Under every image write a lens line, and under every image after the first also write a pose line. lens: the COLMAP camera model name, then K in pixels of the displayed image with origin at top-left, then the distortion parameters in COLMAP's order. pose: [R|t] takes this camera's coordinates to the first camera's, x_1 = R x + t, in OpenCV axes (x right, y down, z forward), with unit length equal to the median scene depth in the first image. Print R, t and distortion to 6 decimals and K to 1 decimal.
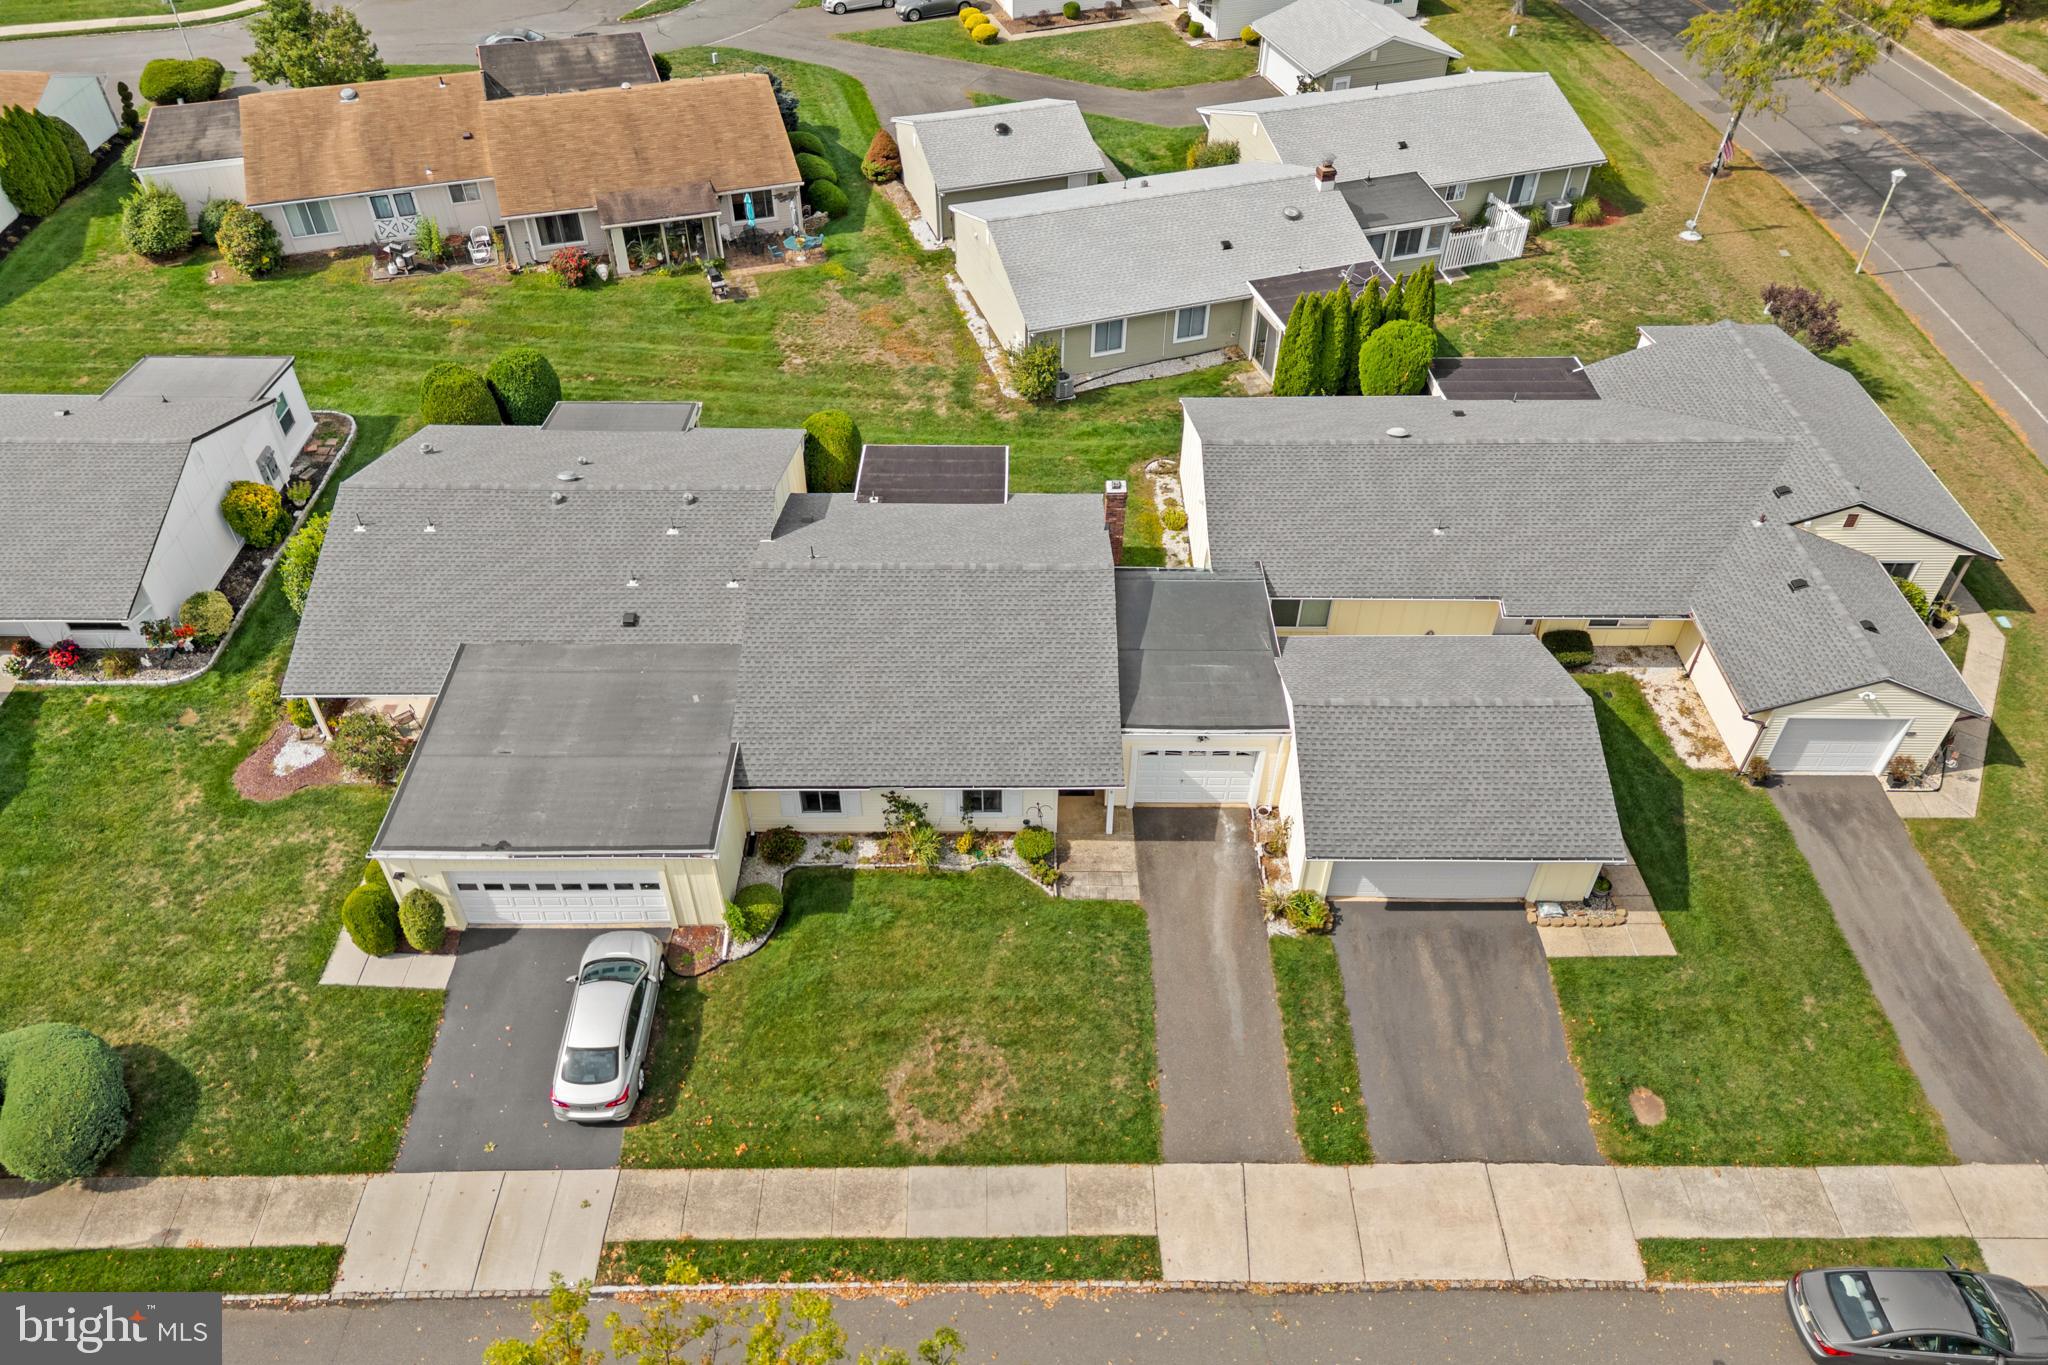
lens RADIAL K [[1441.9, 0, 1024.0], [0, 1441.9, 682.5], [0, 0, 1]] dist [0.074696, -0.068193]
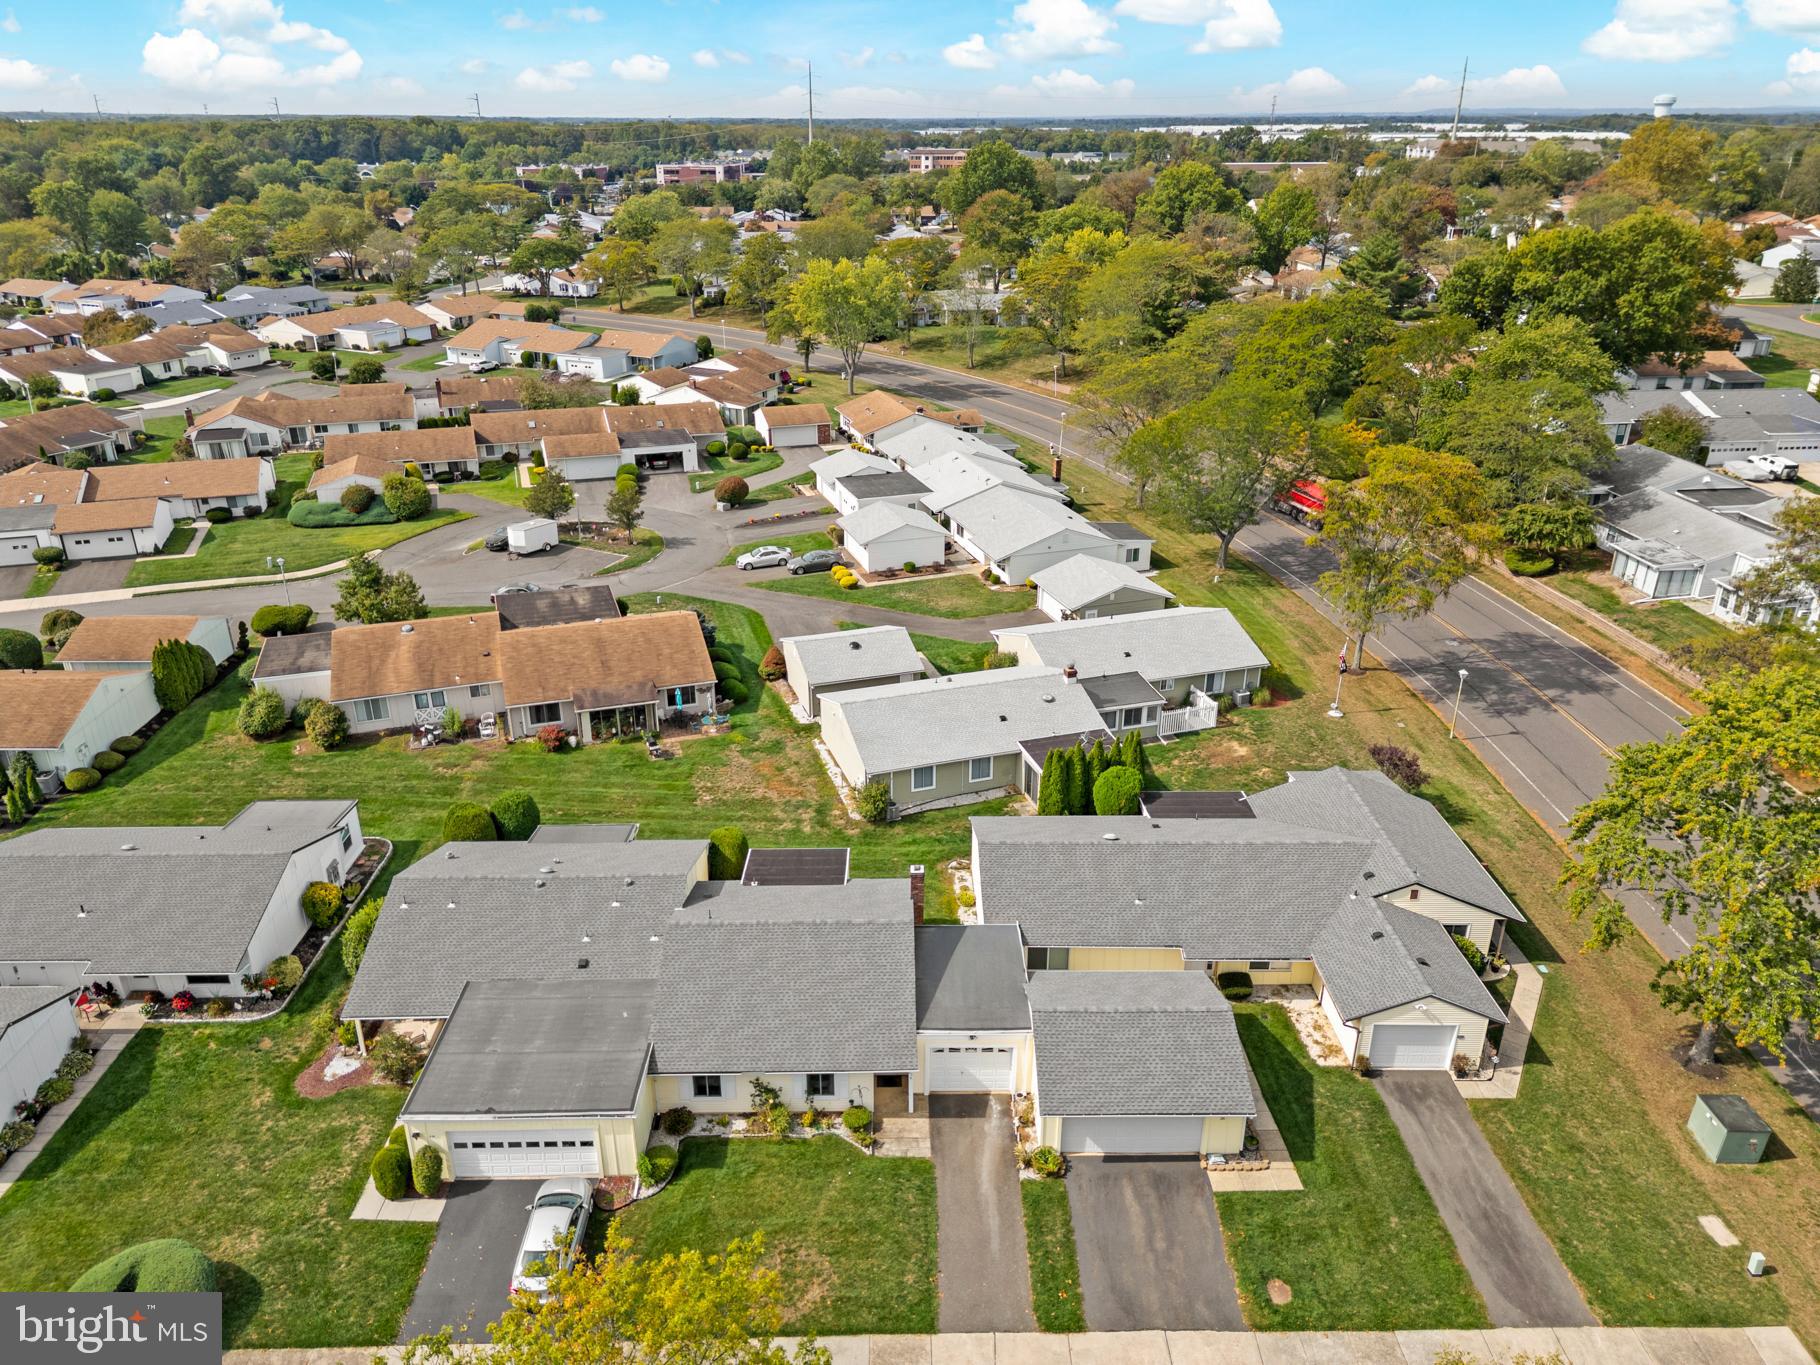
lens RADIAL K [[1273.5, 0, 910.0], [0, 1273.5, 682.5], [0, 0, 1]] dist [0.073811, -0.085943]
pose [[0.999957, -0.007255, 0.005832, 0.047998], [0.008747, 0.946686, -0.322038, 0.098978], [-0.003184, 0.322075, 0.946709, -0.290924]]
